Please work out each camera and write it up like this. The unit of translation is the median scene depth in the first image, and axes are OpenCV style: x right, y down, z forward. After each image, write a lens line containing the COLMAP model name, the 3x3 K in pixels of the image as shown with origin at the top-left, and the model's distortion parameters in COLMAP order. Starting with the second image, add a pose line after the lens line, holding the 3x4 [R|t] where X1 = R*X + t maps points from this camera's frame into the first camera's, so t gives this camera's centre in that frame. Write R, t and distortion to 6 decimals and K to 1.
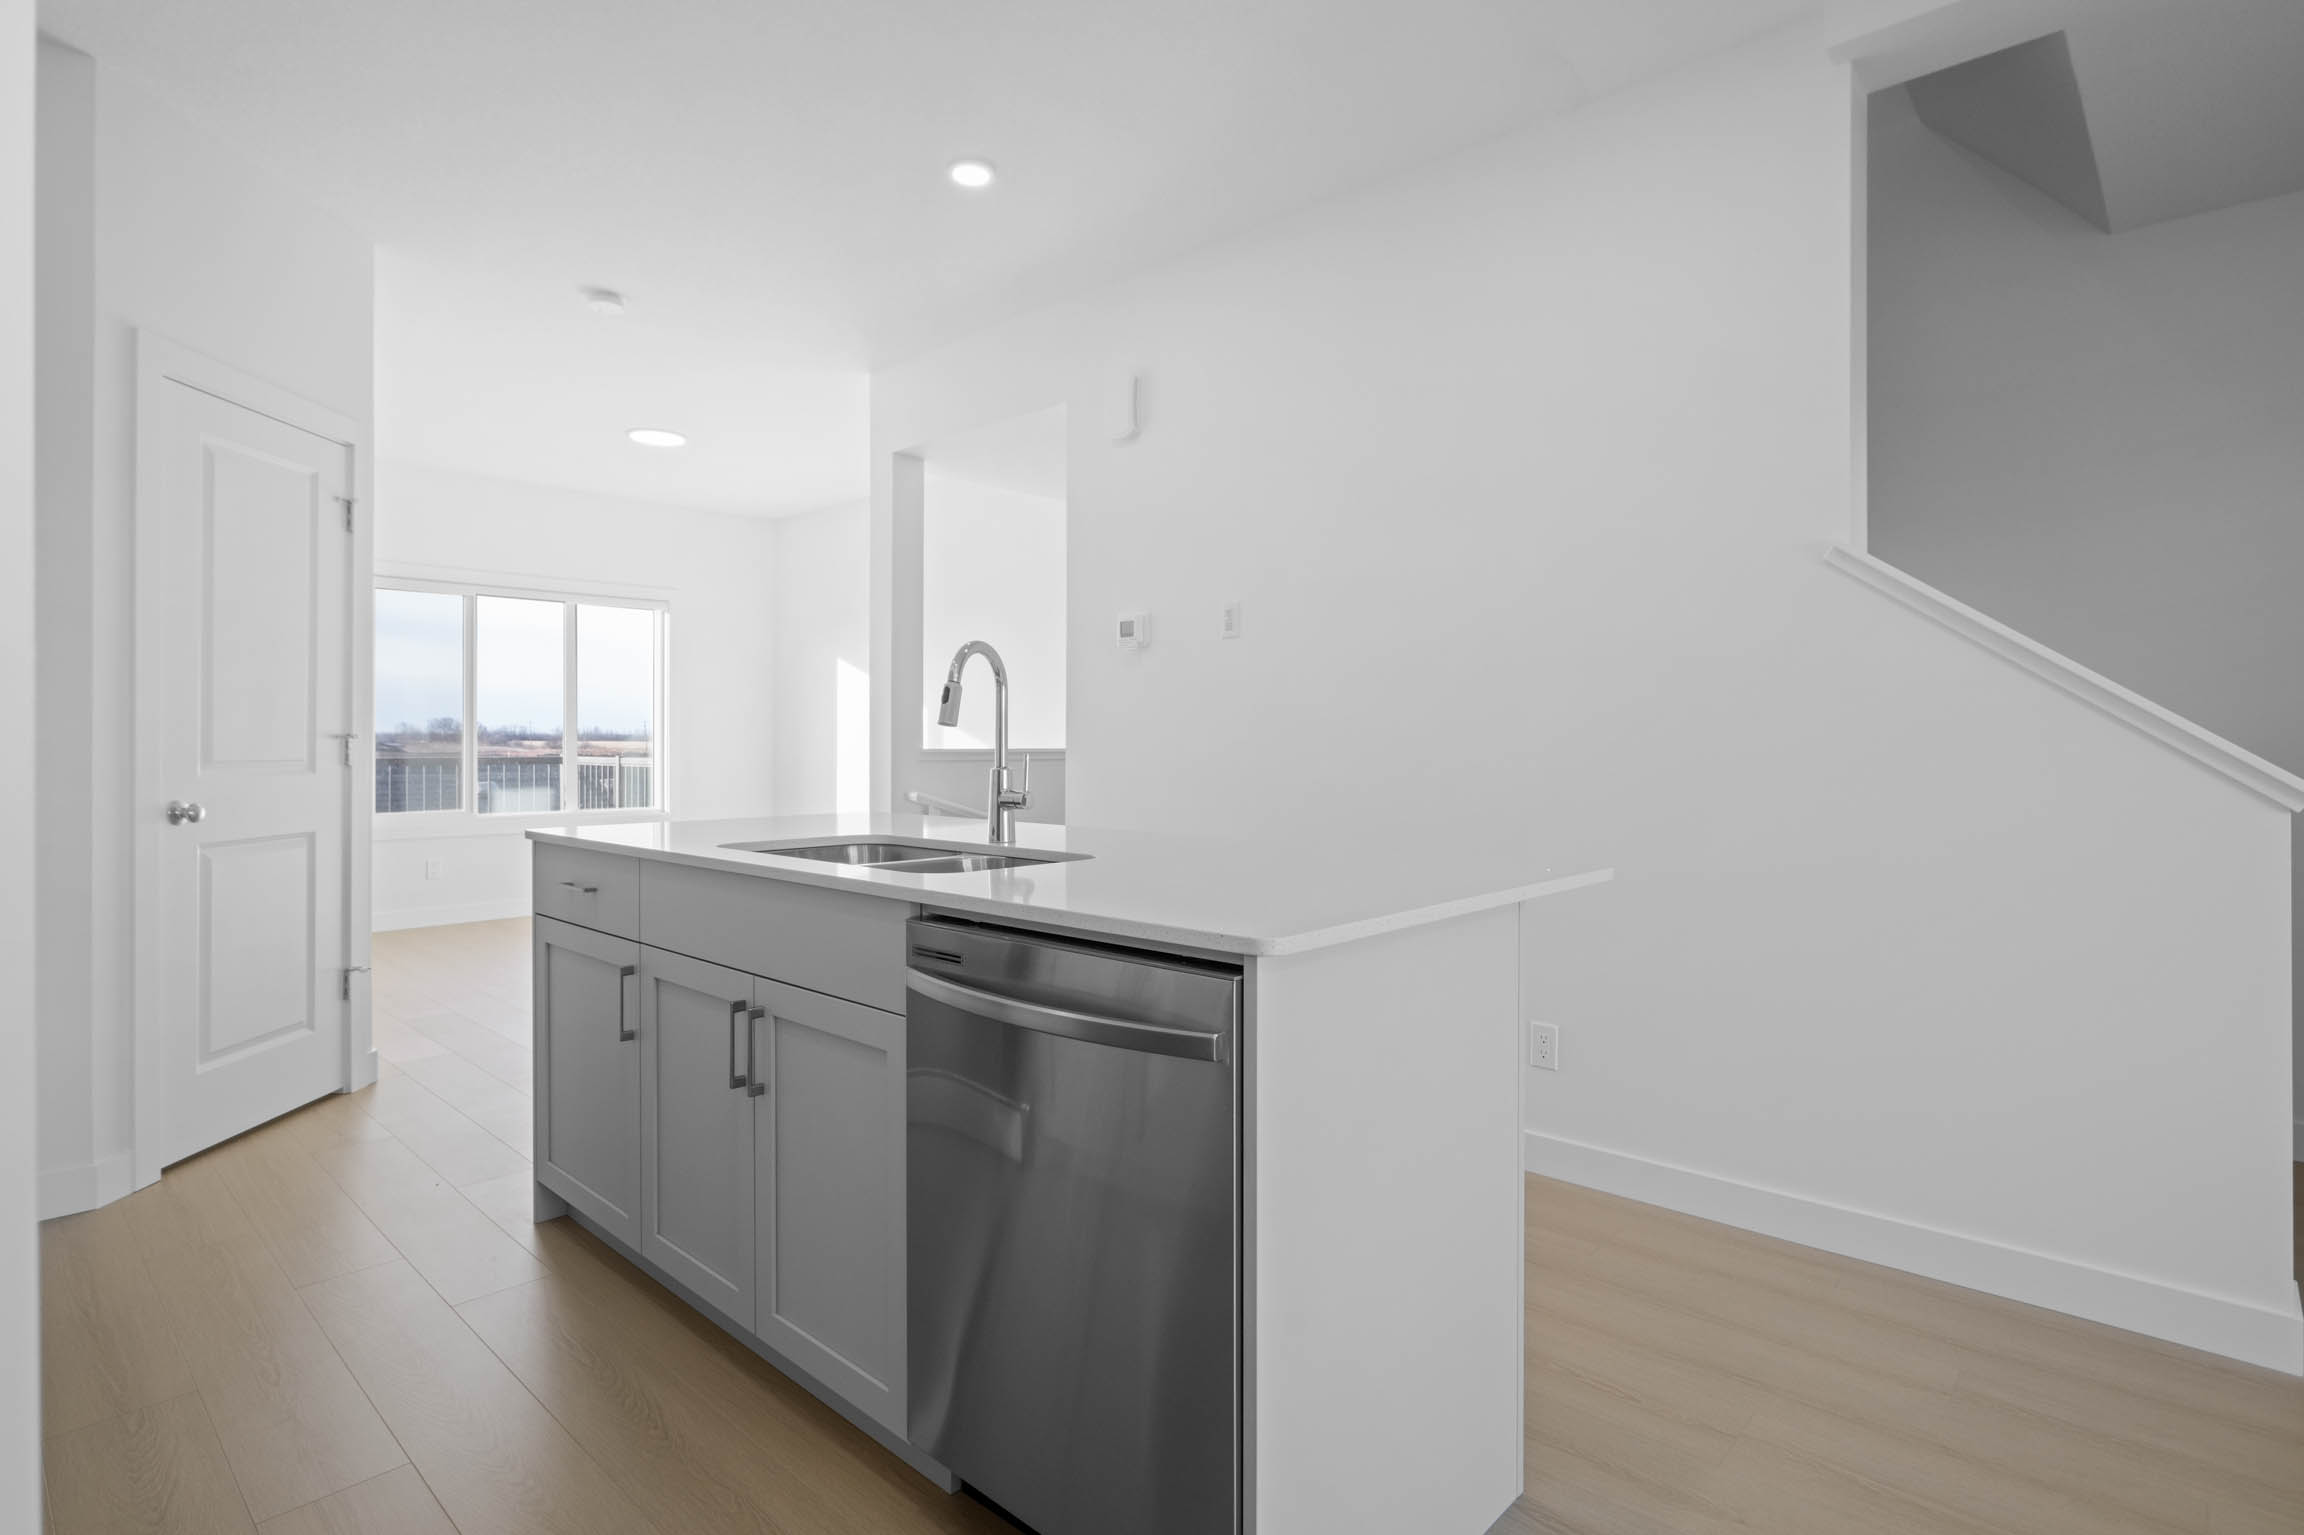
lens RADIAL K [[1150.1, 0, 1152.8], [0, 1150.1, 742.6], [0, 0, 1]] dist [-0.003549, -0.000937]
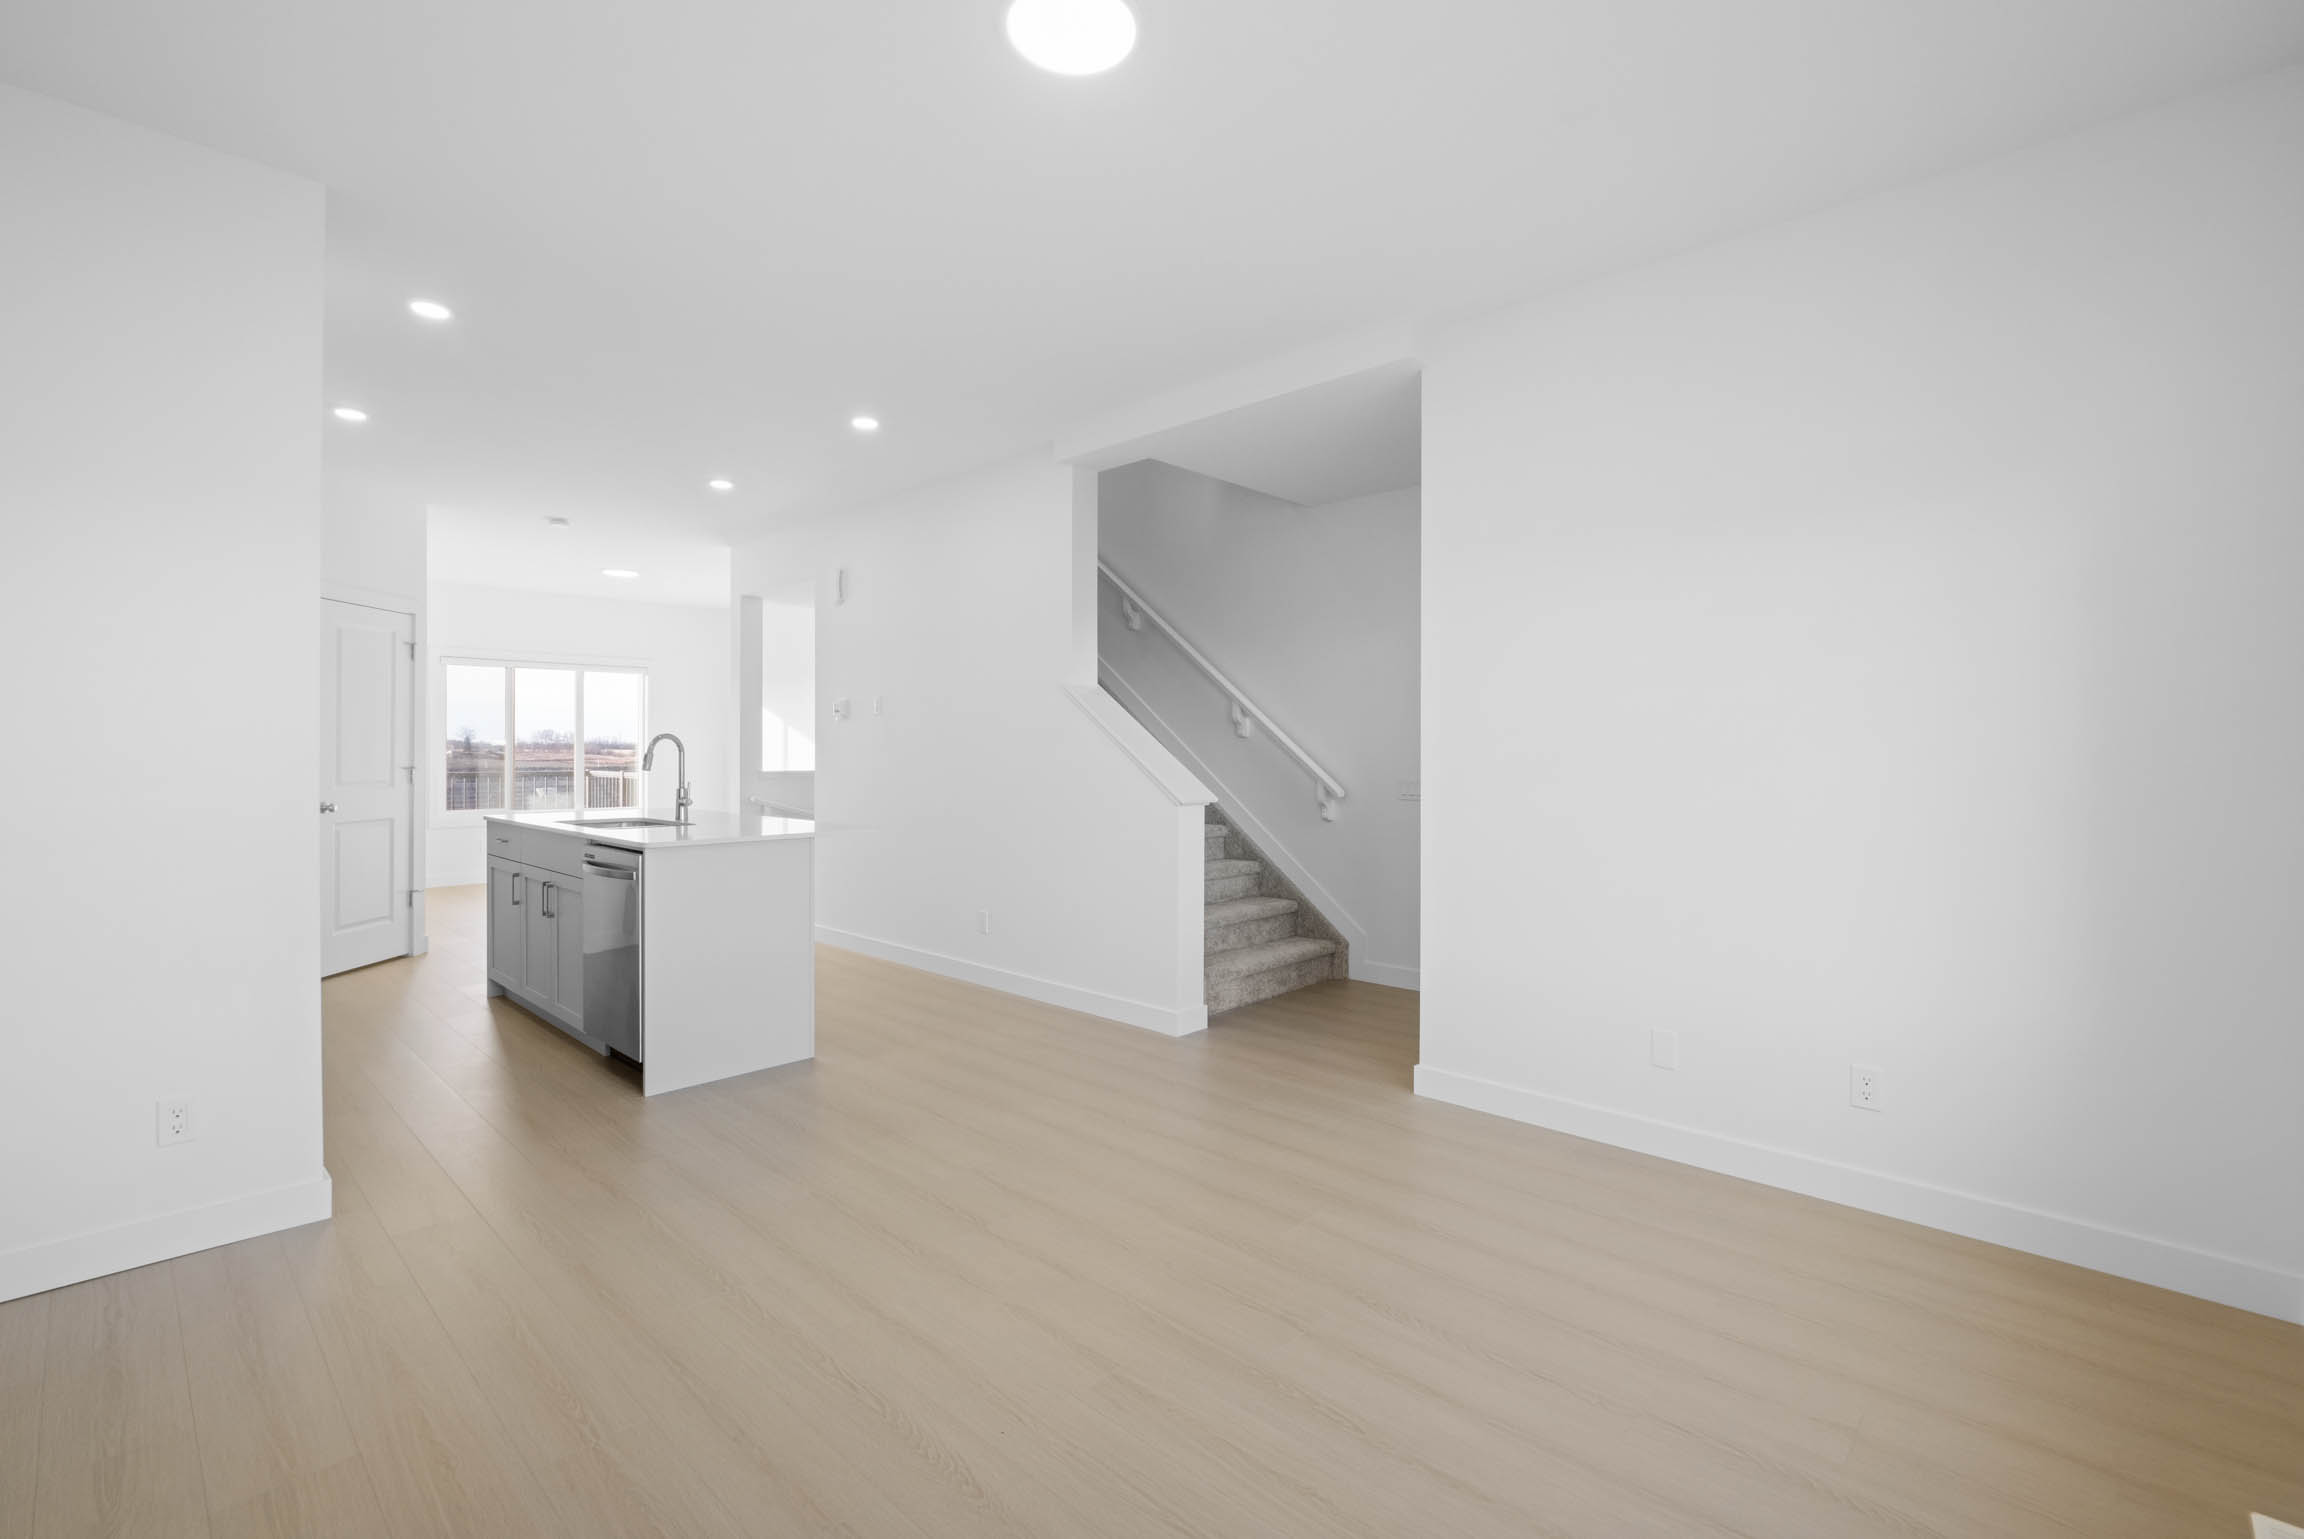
lens RADIAL K [[1025.4, 0, 1156.5], [0, 1025.4, 749.3], [0, 0, 1]] dist [-0.001671, -0.000012]
pose [[0.999853, -0.000817, -0.017120, 0.569666], [0.000800, 0.999999, -0.000987, -0.034567], [0.017121, 0.000973, 0.999853, -0.685770]]
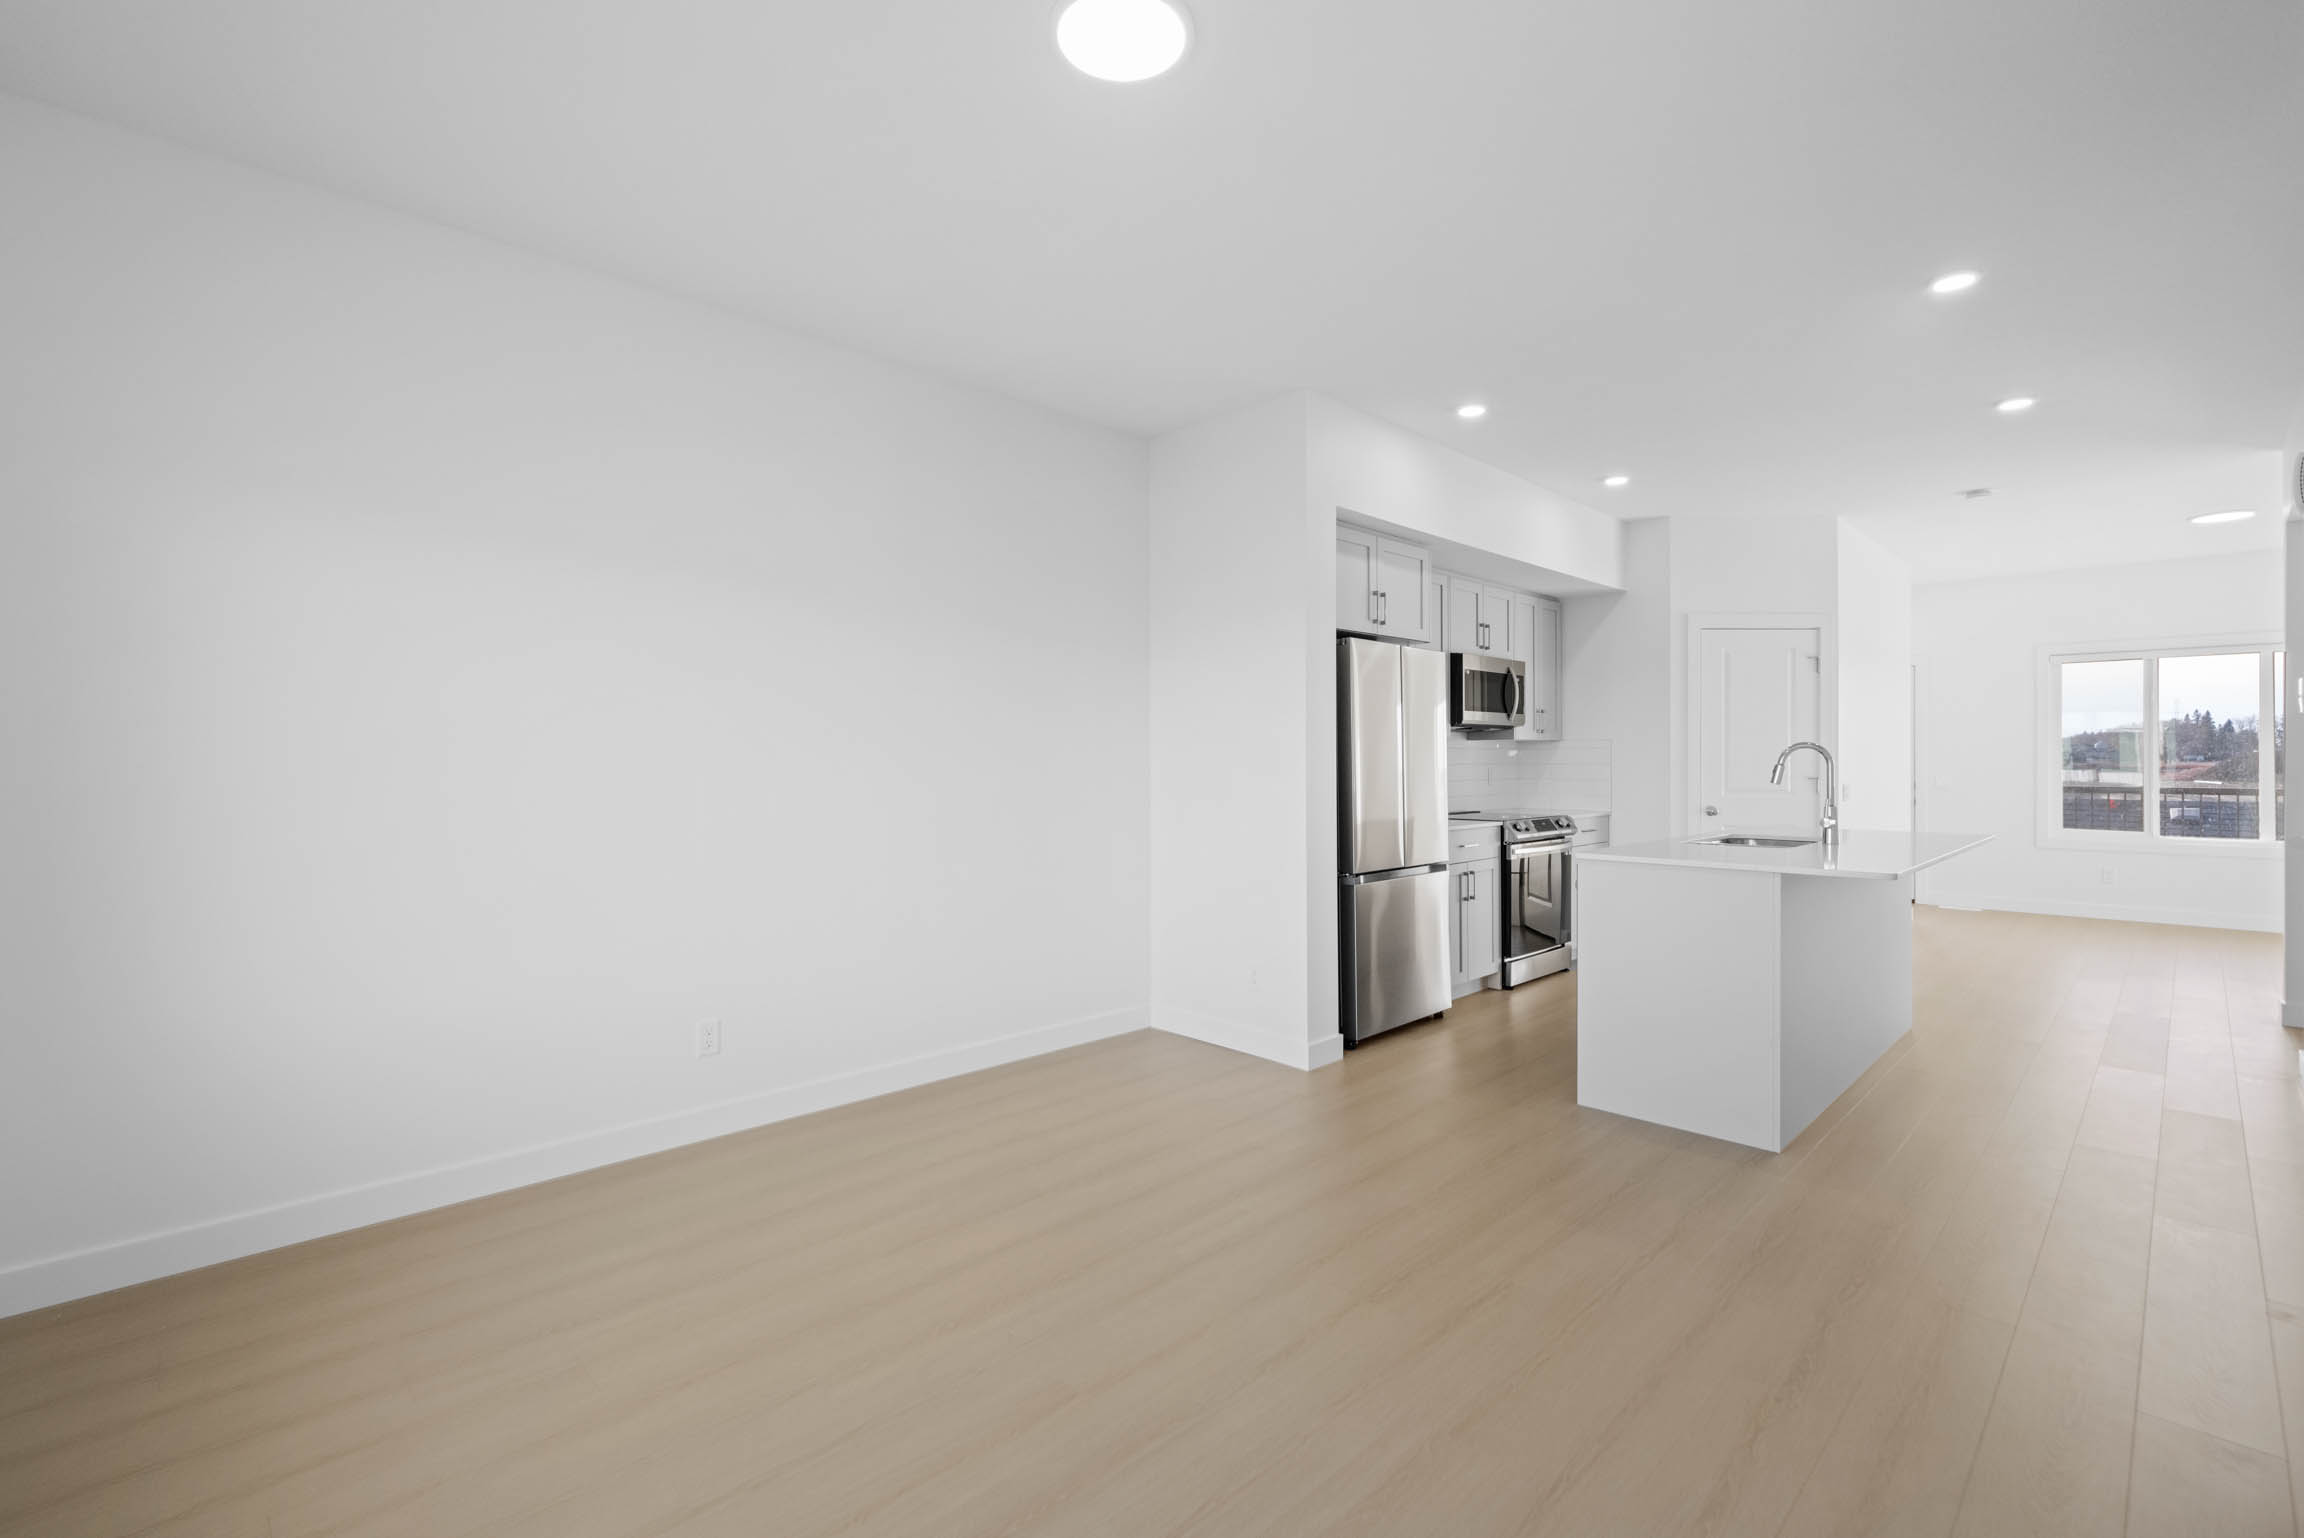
lens RADIAL K [[1003.4, 0, 1158.5], [0, 1003.4, 757.2], [0, 0, 1]] dist [-0.001832, -0.000088]
pose [[-0.057972, -0.001835, -0.998317, 1.088385], [-0.002058, 0.999996, -0.001719, -0.036069], [0.998316, 0.001955, -0.057975, -0.017648]]
